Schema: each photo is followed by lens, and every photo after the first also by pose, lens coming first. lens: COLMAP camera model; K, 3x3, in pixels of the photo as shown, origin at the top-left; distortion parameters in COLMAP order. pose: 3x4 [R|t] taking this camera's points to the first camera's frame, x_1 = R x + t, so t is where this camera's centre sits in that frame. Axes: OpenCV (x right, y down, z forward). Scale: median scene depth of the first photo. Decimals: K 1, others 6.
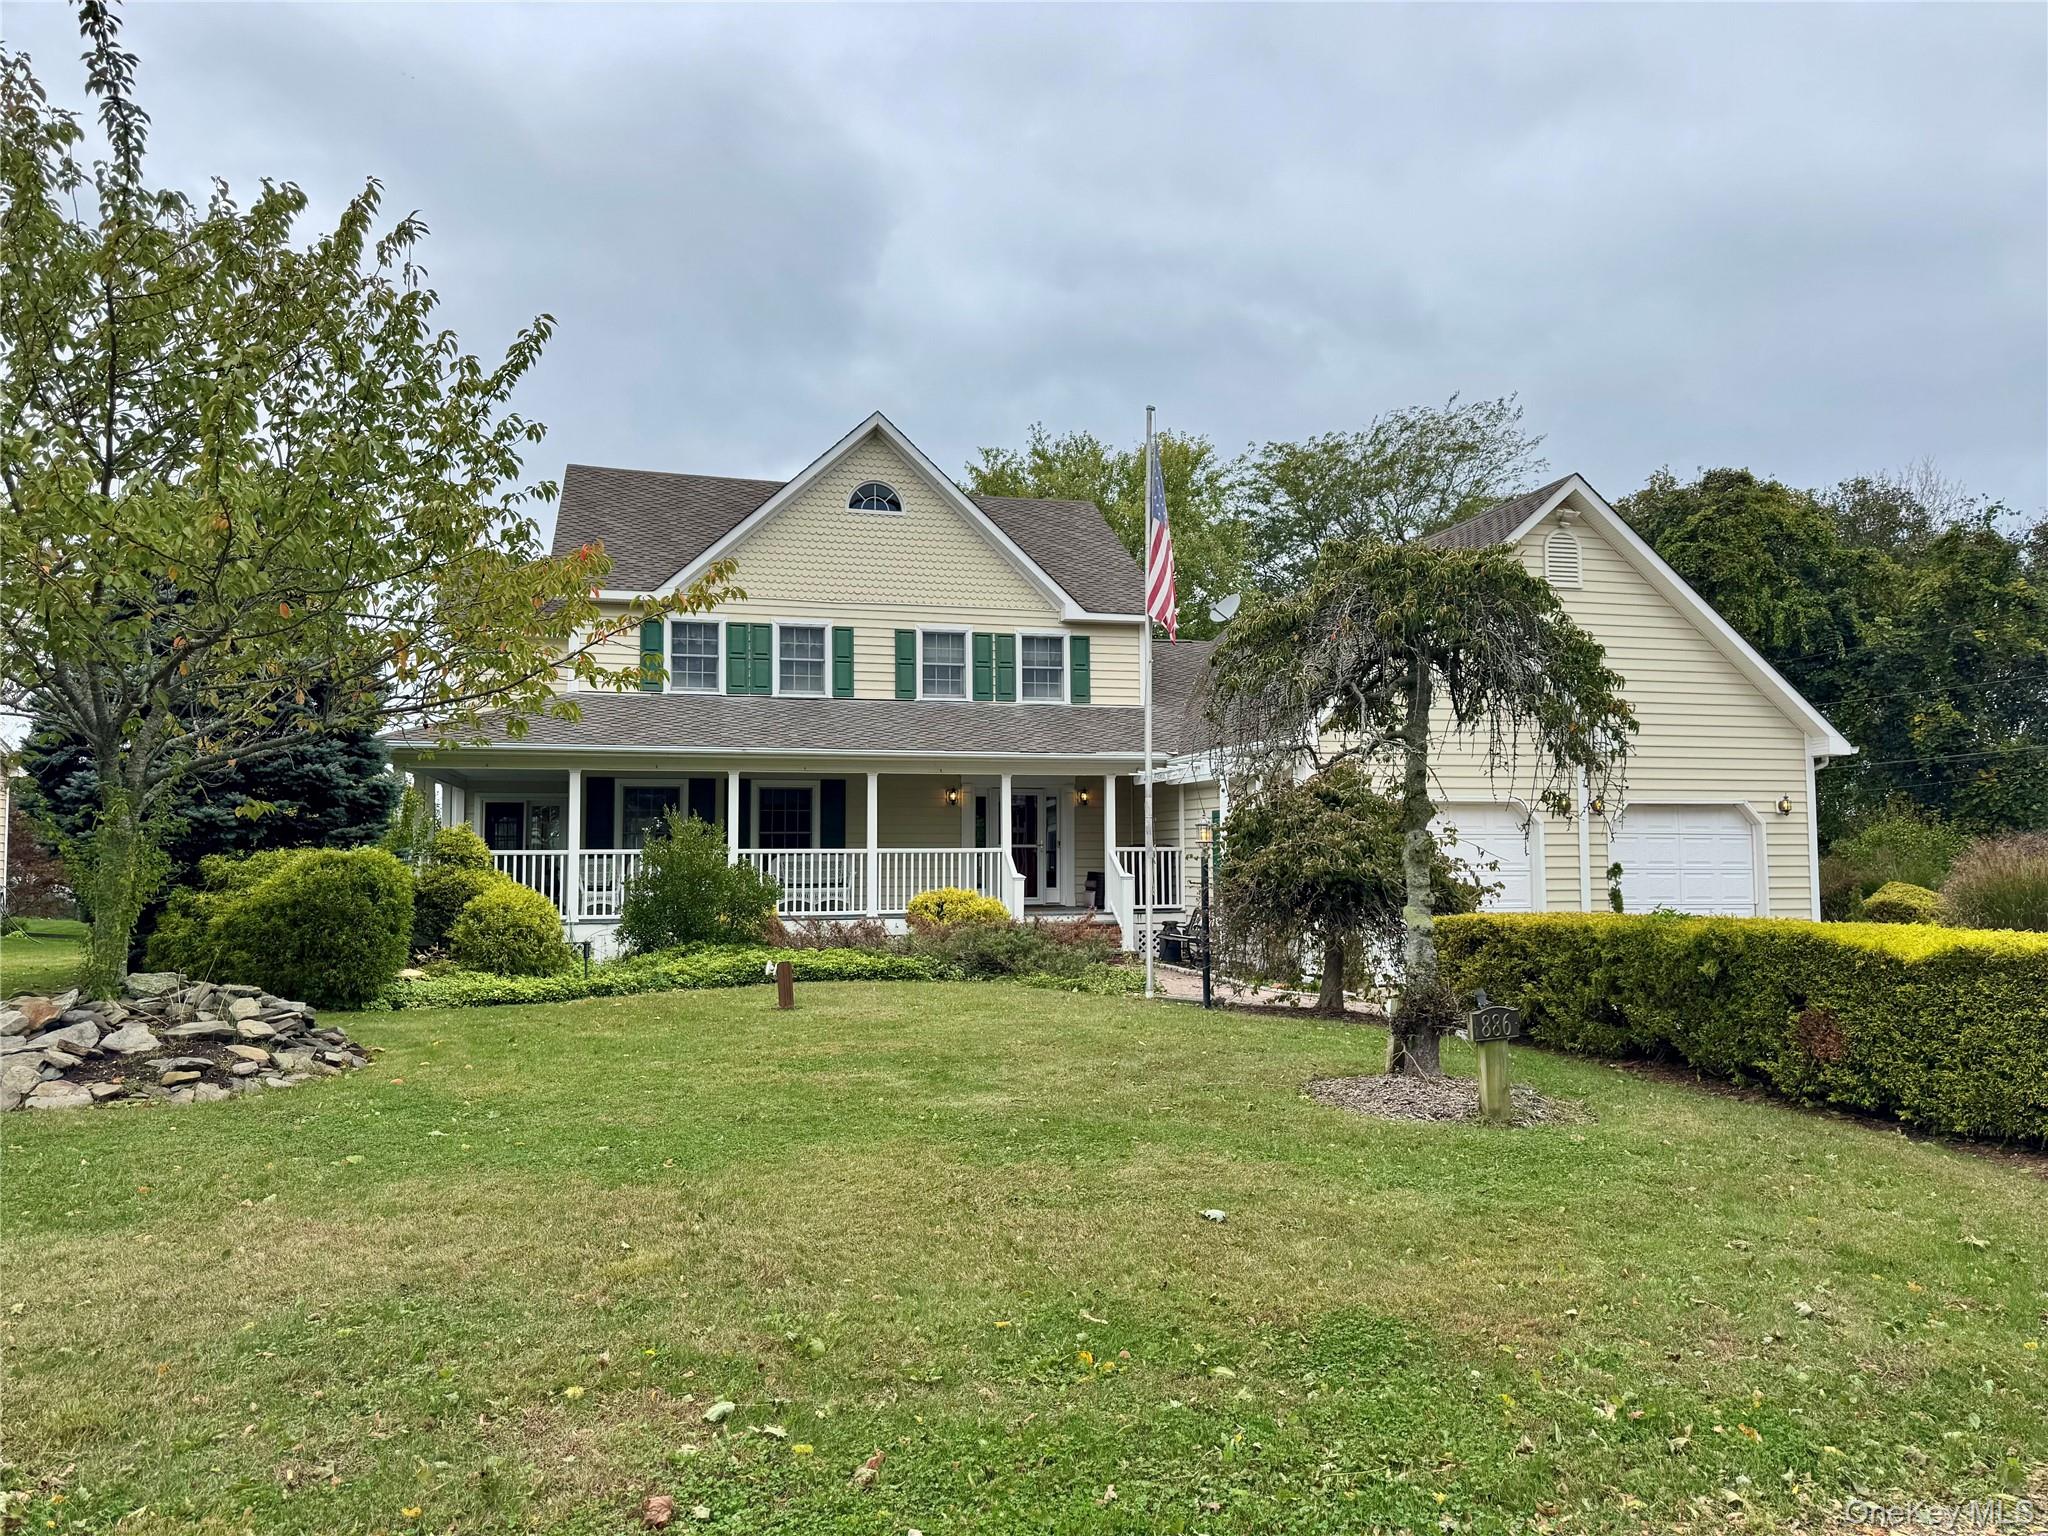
lens RADIAL K [[1433.4, 0, 1024.1], [0, 1433.4, 770.7], [0, 0, 1]] dist [0.002913, 0.000746]
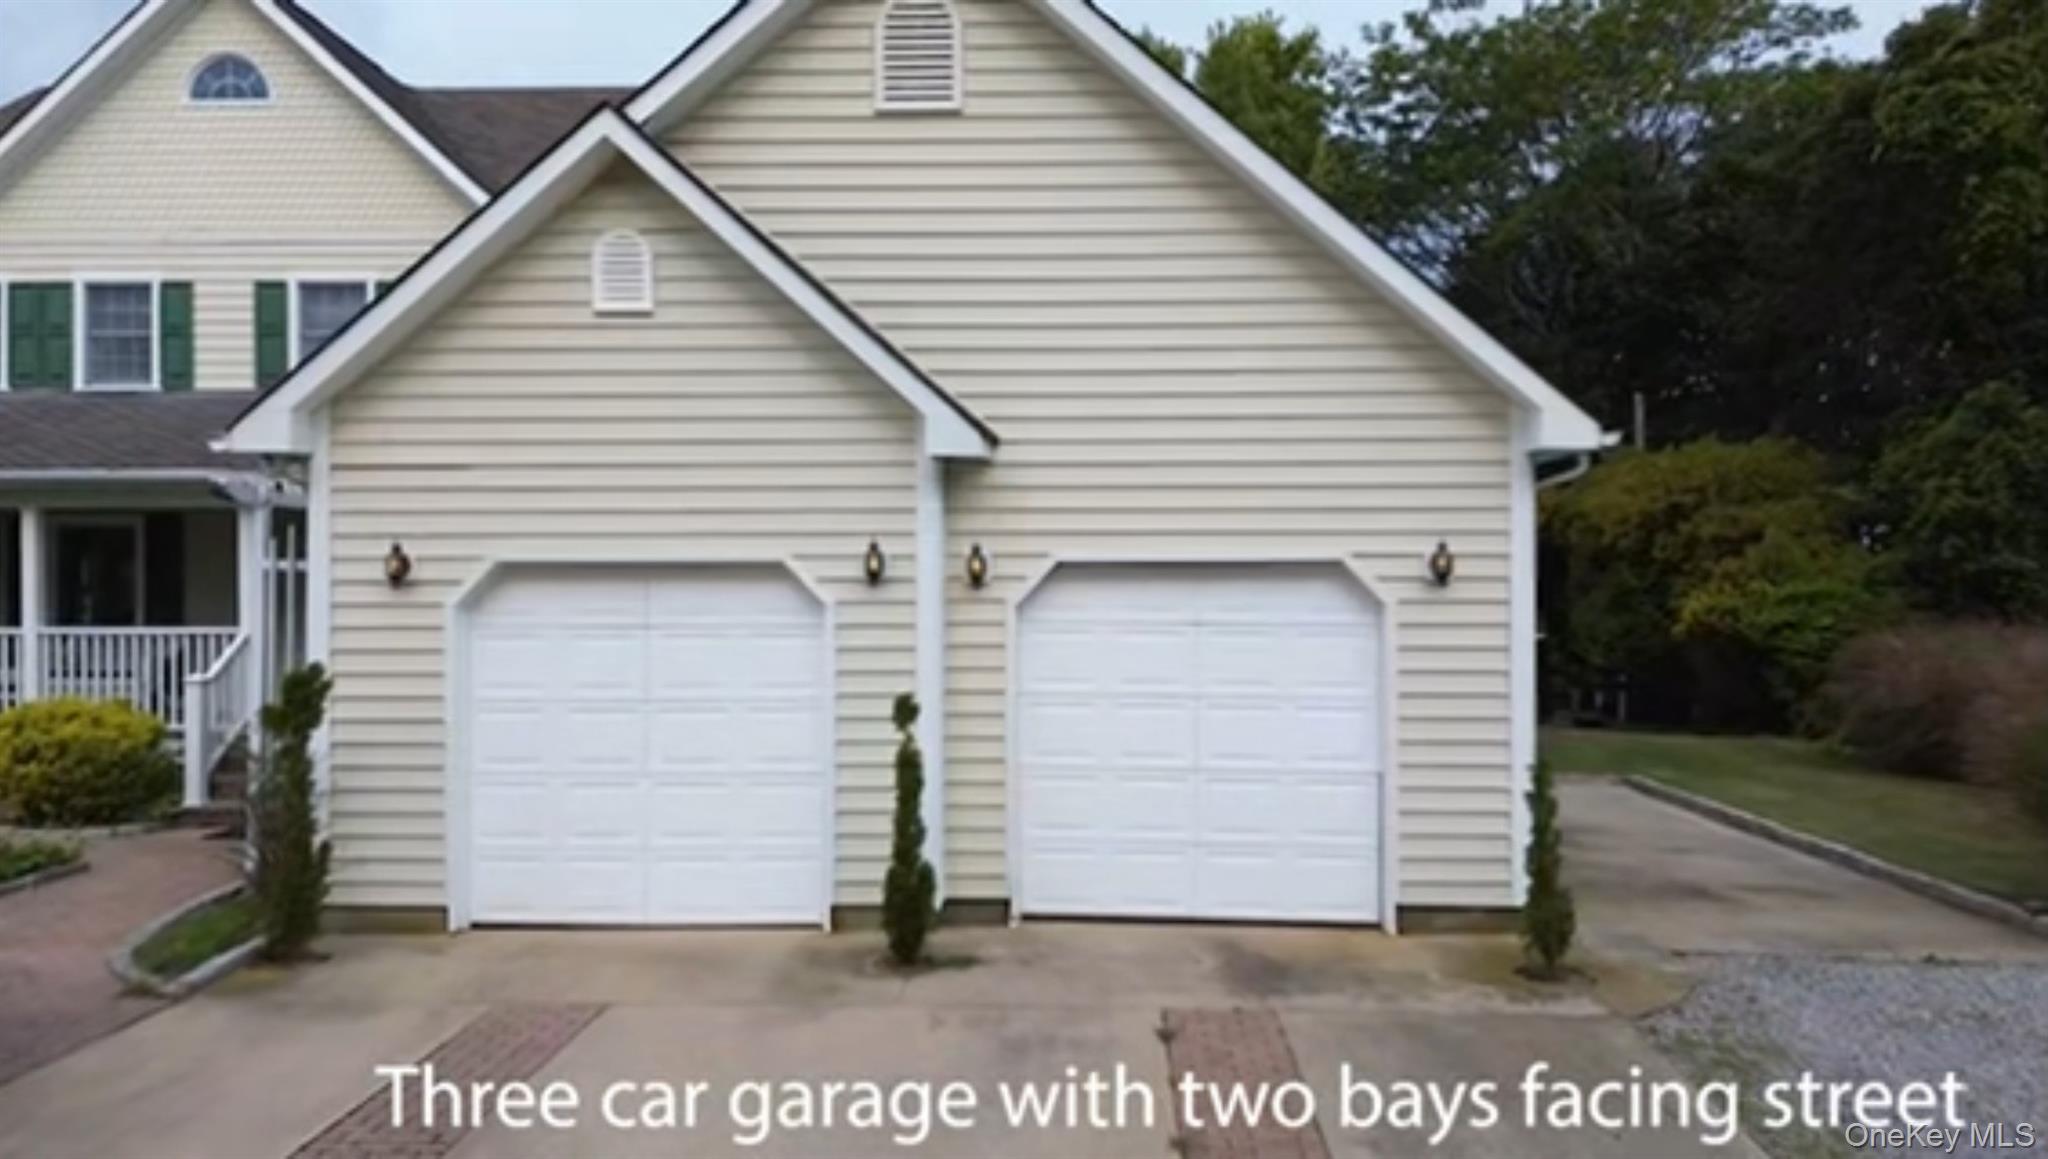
lens RADIAL K [[1599.3, 0, 1025.6], [0, 1599.3, 576.3], [0, 0, 1]] dist [-0.009306, -0.002033]
pose [[0.961377, 0.002429, -0.275225, 0.452667], [0.014733, 0.998073, 0.060271, -0.003473], [0.274841, -0.061998, 0.959489, 0.396980]]
